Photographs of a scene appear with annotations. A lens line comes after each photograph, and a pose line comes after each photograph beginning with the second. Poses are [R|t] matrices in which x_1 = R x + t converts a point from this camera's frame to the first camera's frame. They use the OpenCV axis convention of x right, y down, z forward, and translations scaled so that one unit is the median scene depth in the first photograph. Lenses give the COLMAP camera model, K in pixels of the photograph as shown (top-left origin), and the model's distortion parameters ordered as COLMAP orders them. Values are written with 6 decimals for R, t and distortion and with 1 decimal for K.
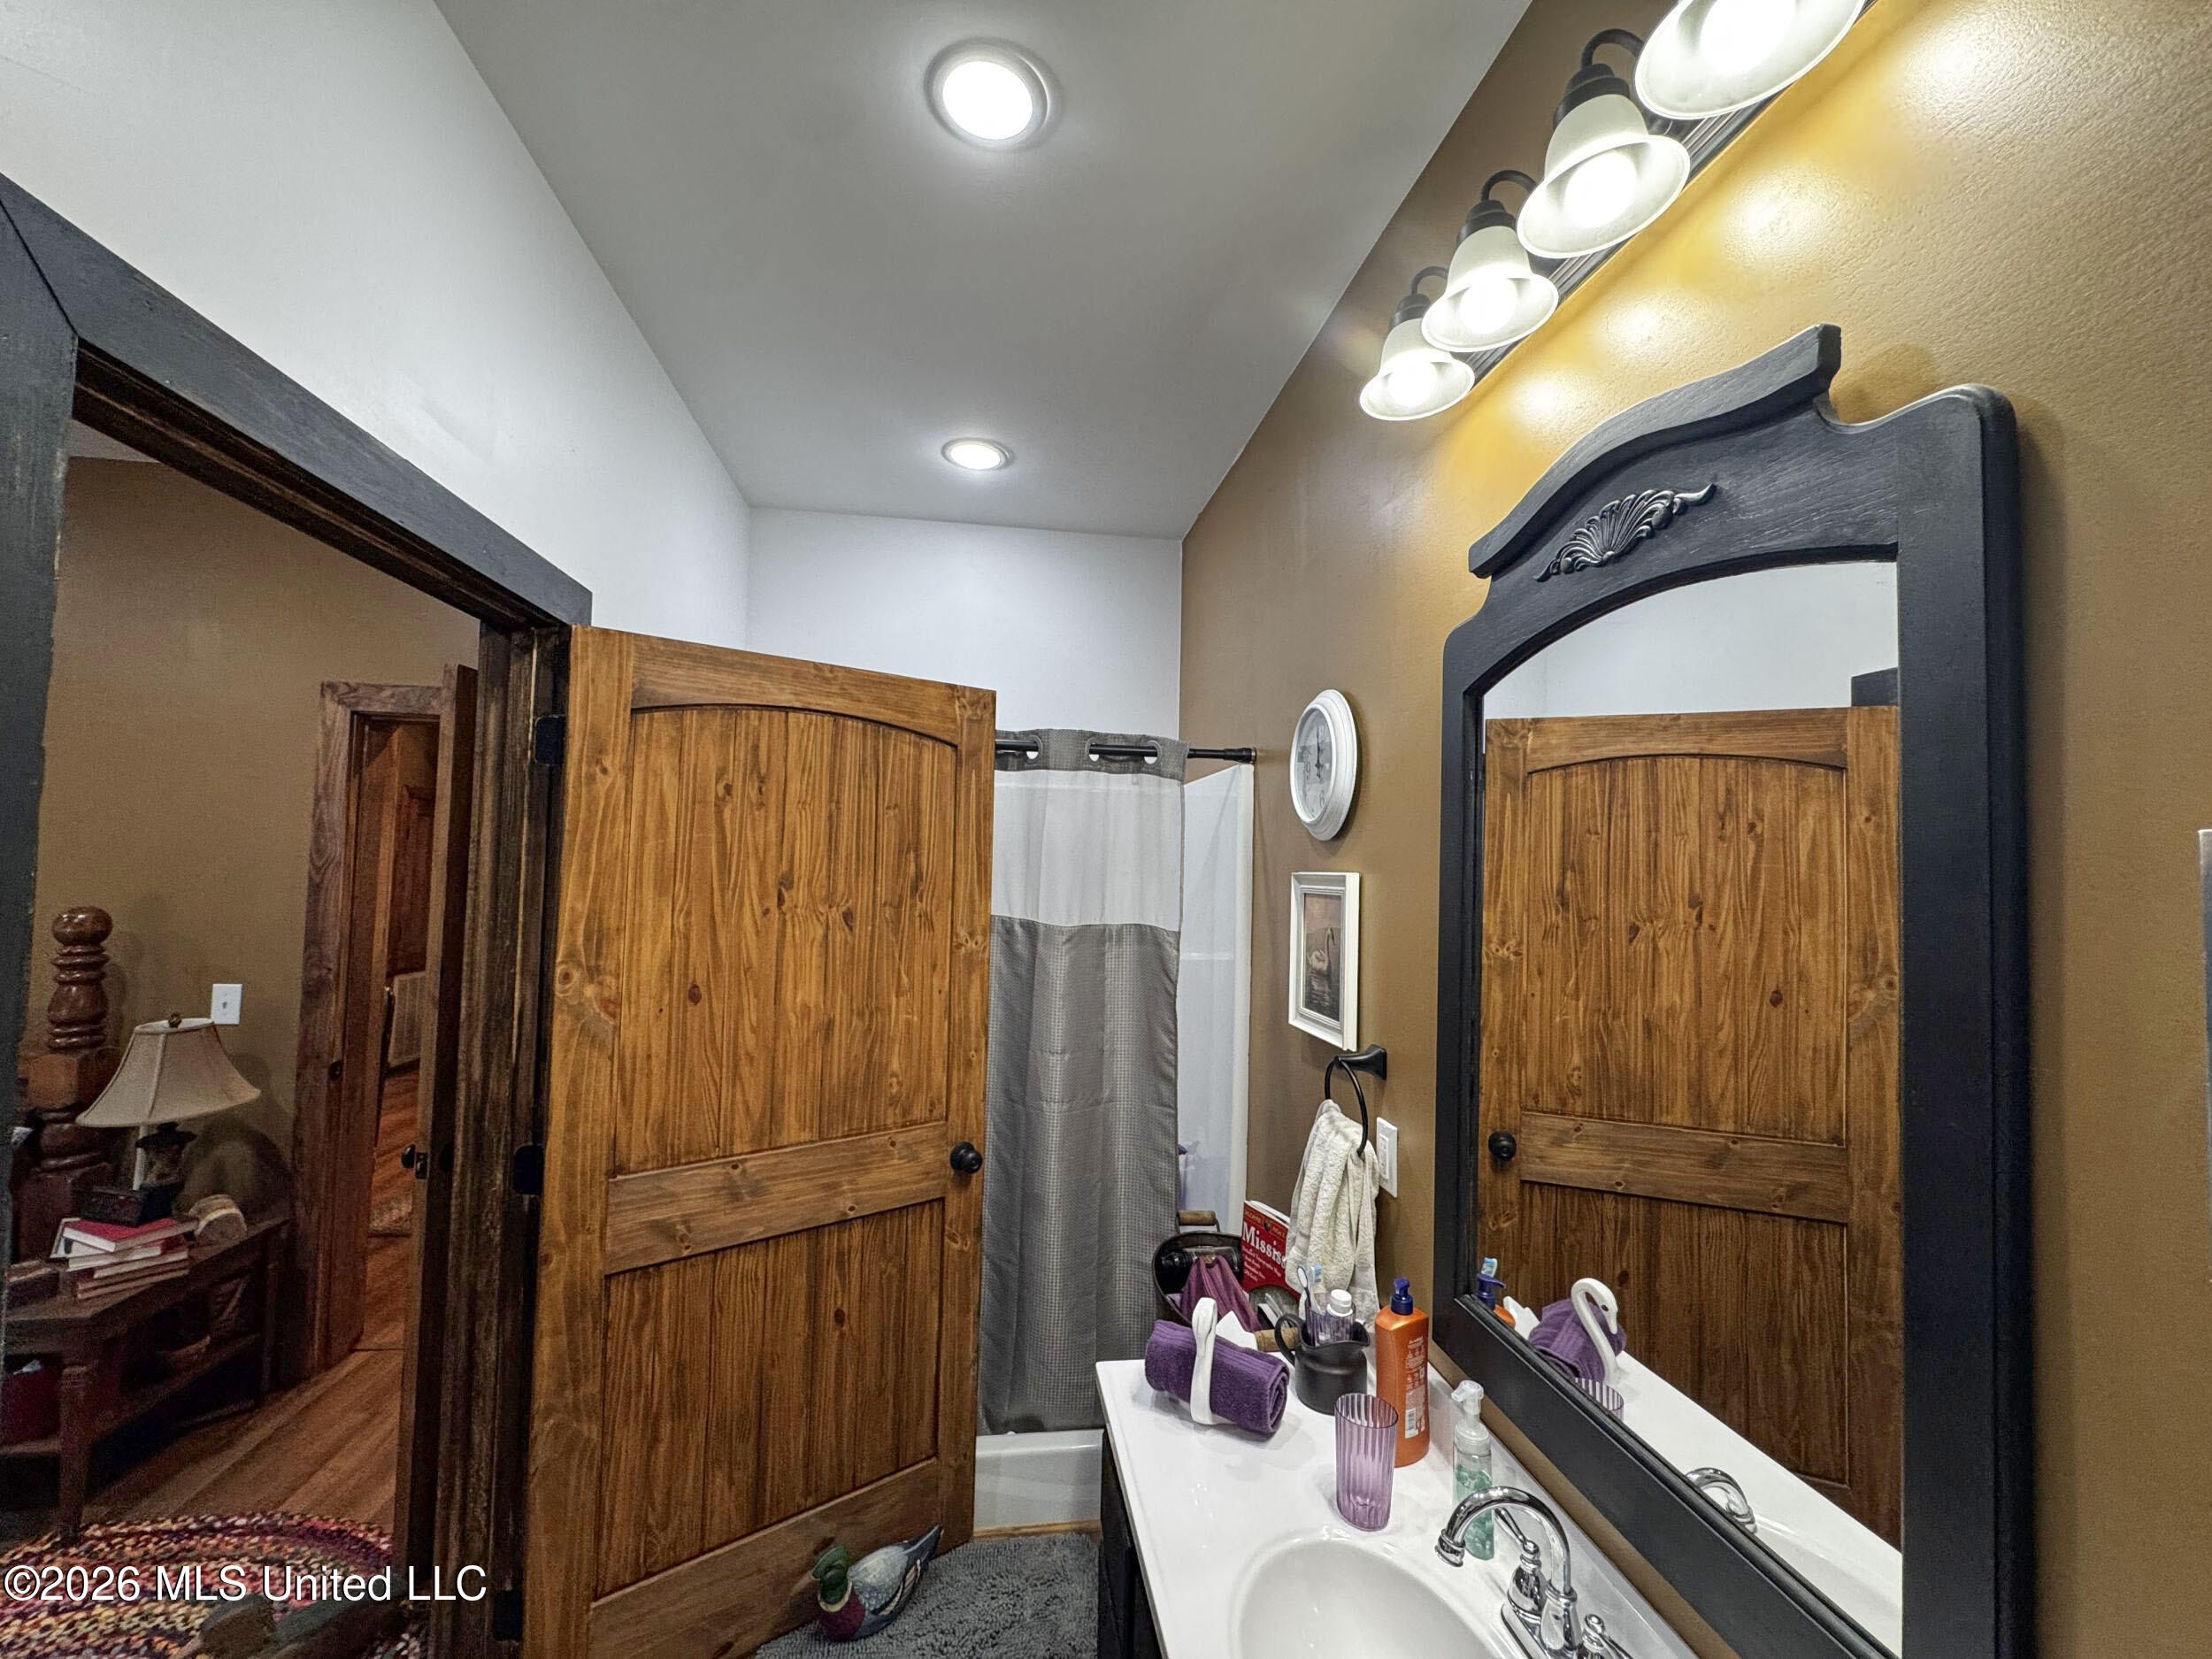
lens RADIAL K [[885.0, 0, 1101.7], [0, 885.0, 827.5], [0, 0, 1]] dist [-0.005195, 0.000861]
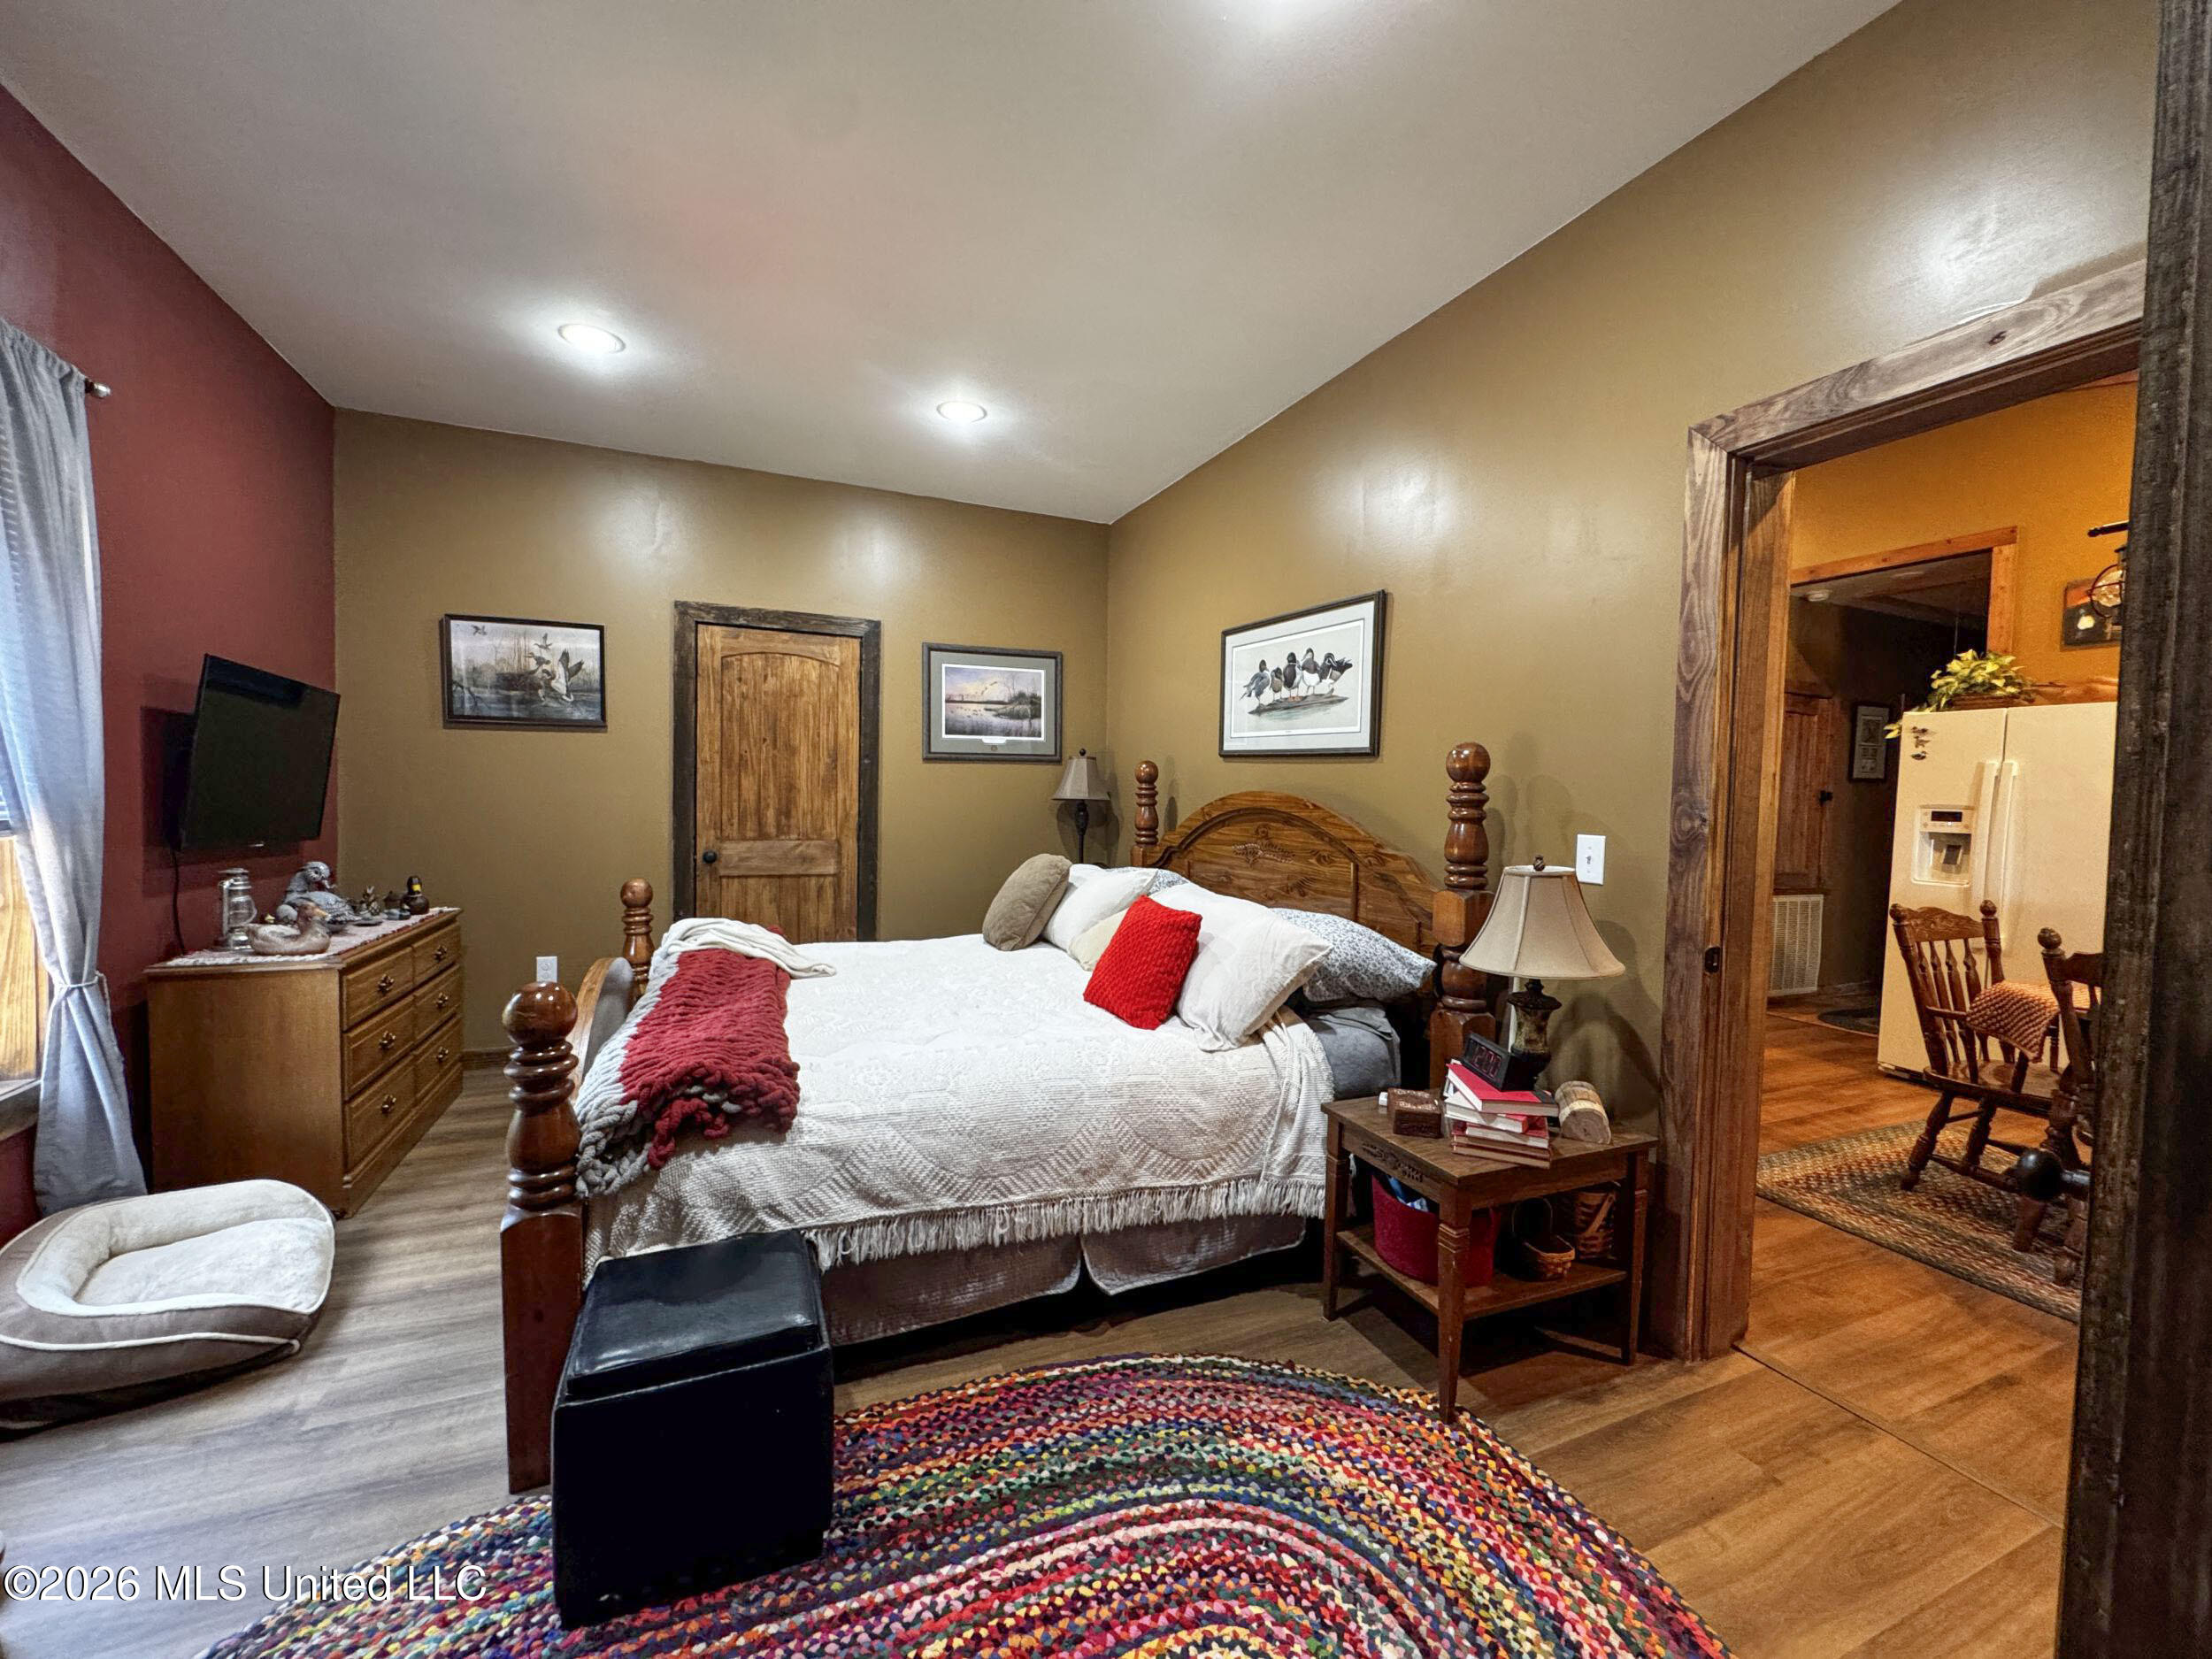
lens RADIAL K [[885.0, 0, 1107.2], [0, 885.0, 829.6], [0, 0, 1]] dist [-0.005195, 0.000861]
pose [[0.266440, 0.021527, -0.963611, -0.329543], [0.031409, 0.999026, 0.031003, 0.141121], [0.963340, -0.038526, 0.265504, 0.359494]]
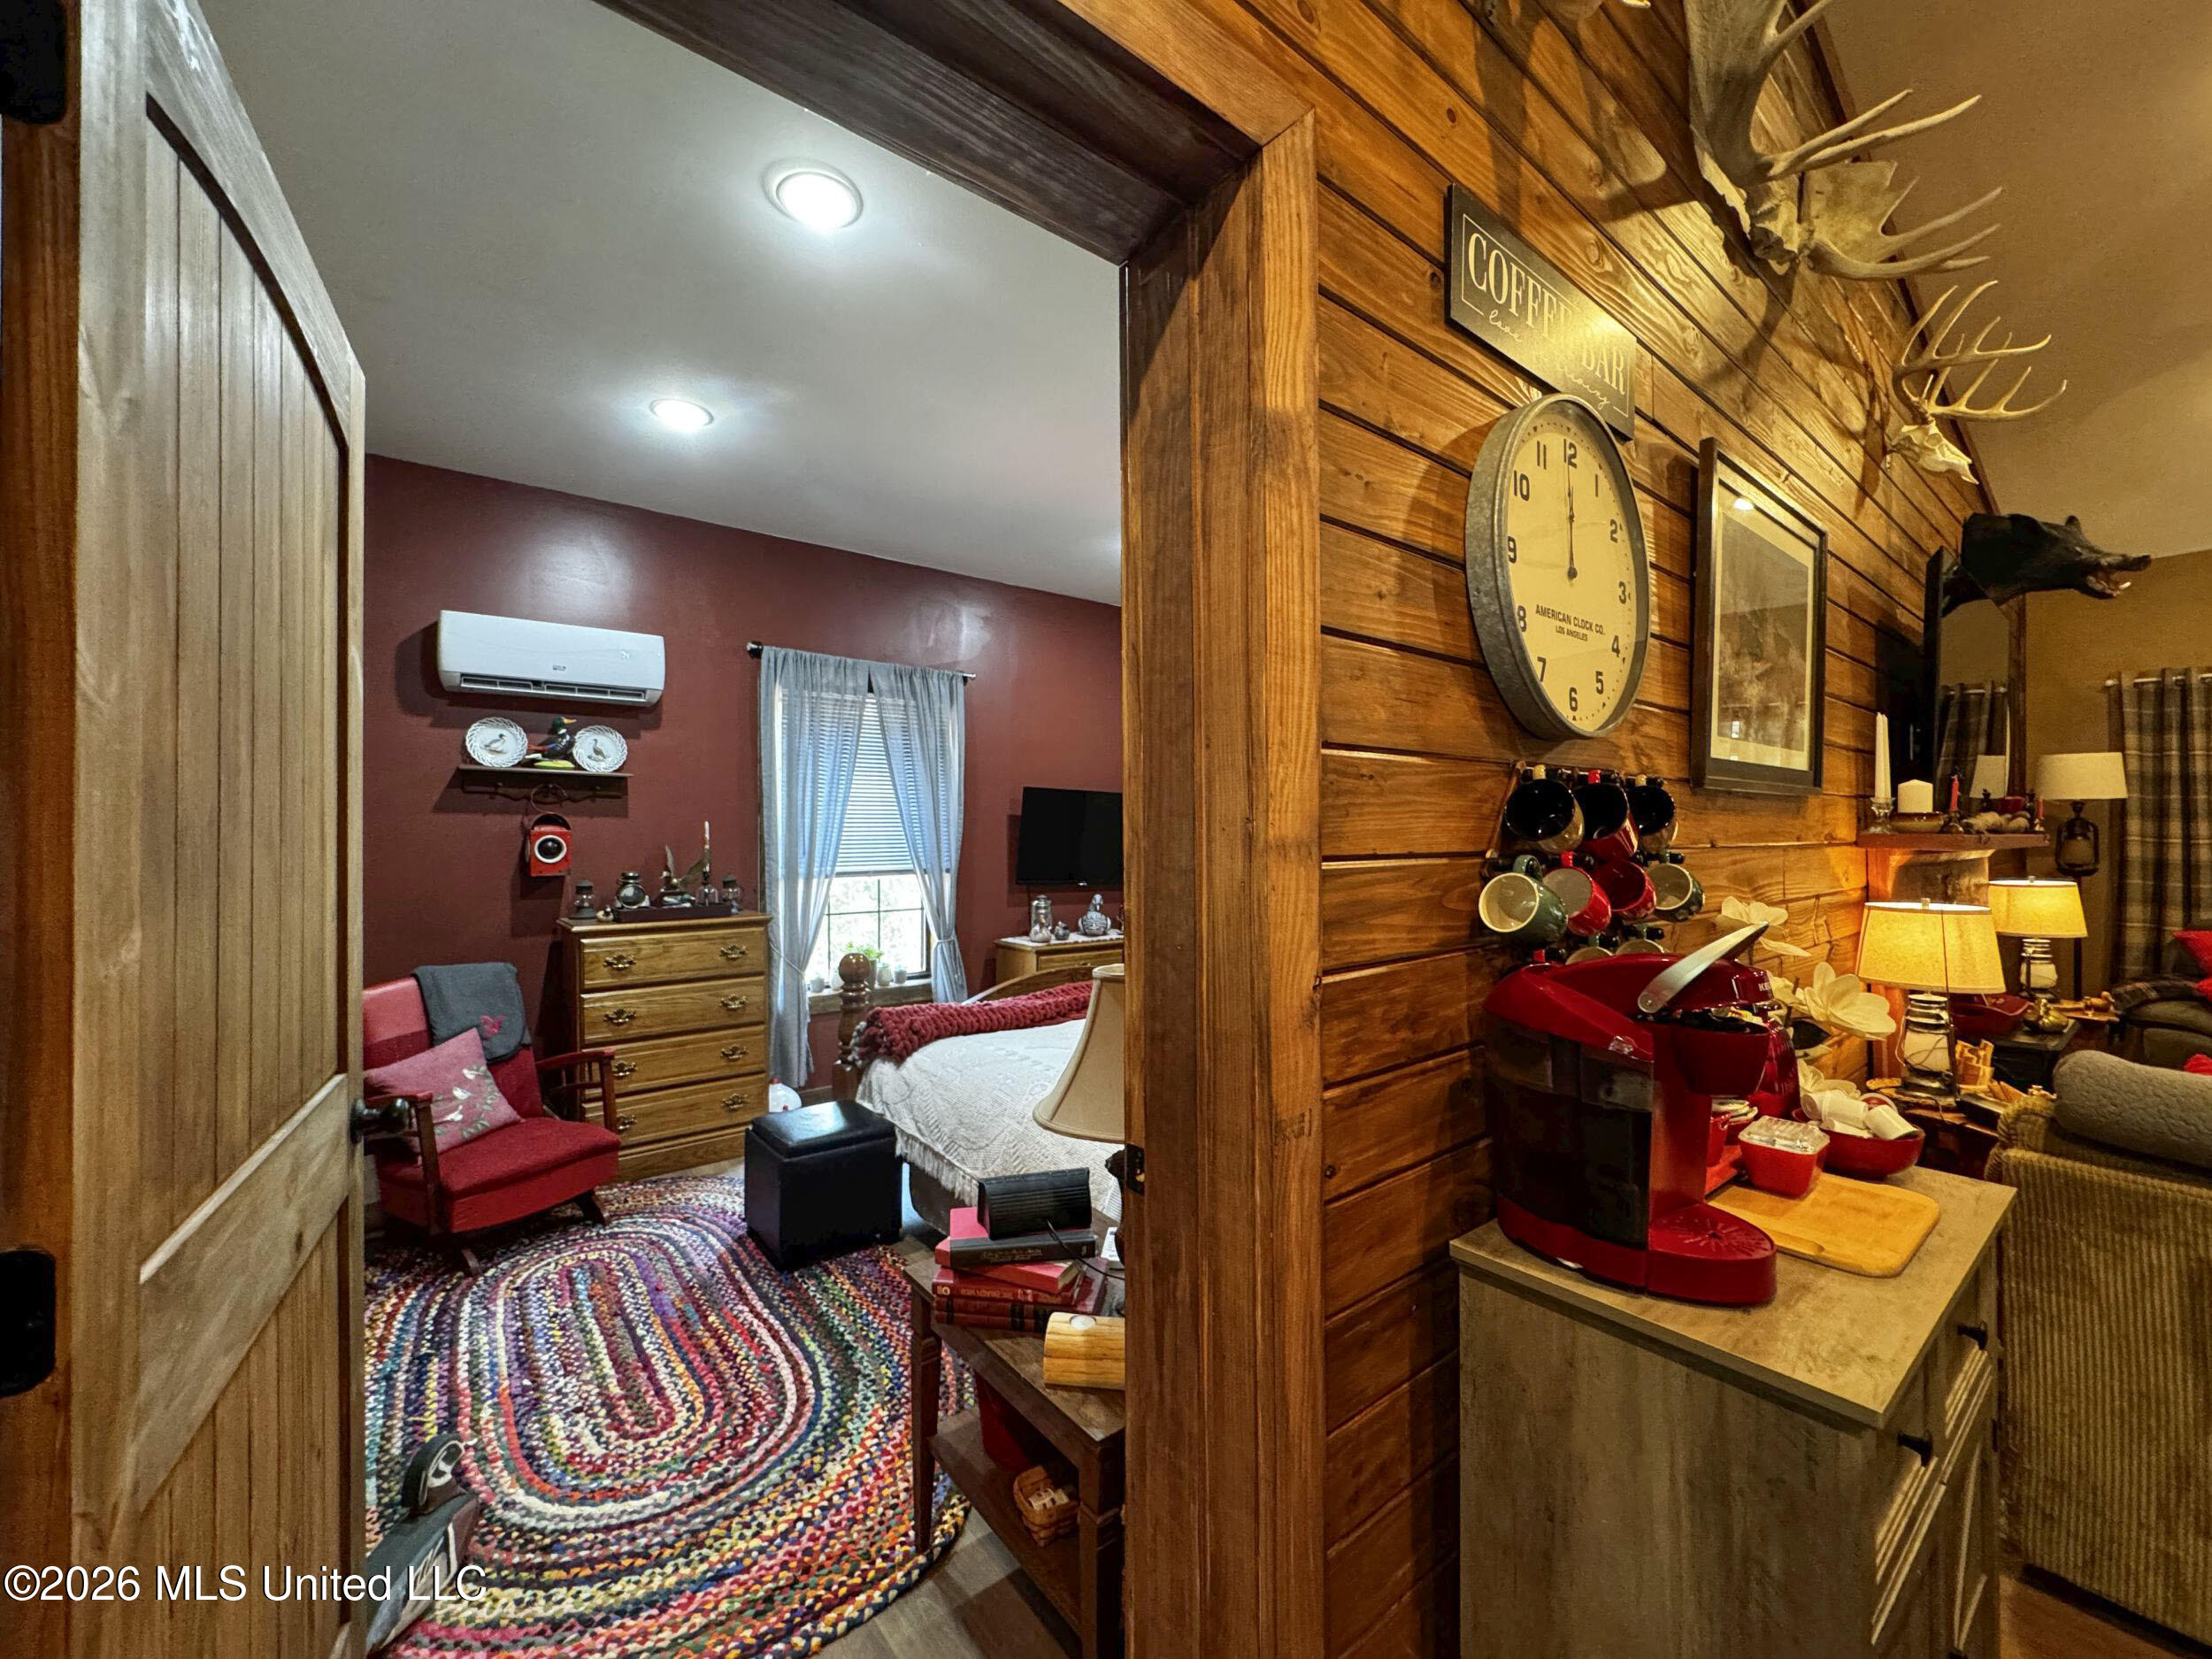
lens RADIAL K [[885.0, 0, 1101.1], [0, 885.0, 833.0], [0, 0, 1]] dist [-0.005195, 0.000861]
pose [[-0.864184, -0.021789, -0.502704, -0.709639], [0.008308, 0.998308, -0.057554, 0.162488], [0.503107, -0.053914, -0.862541, 1.442991]]
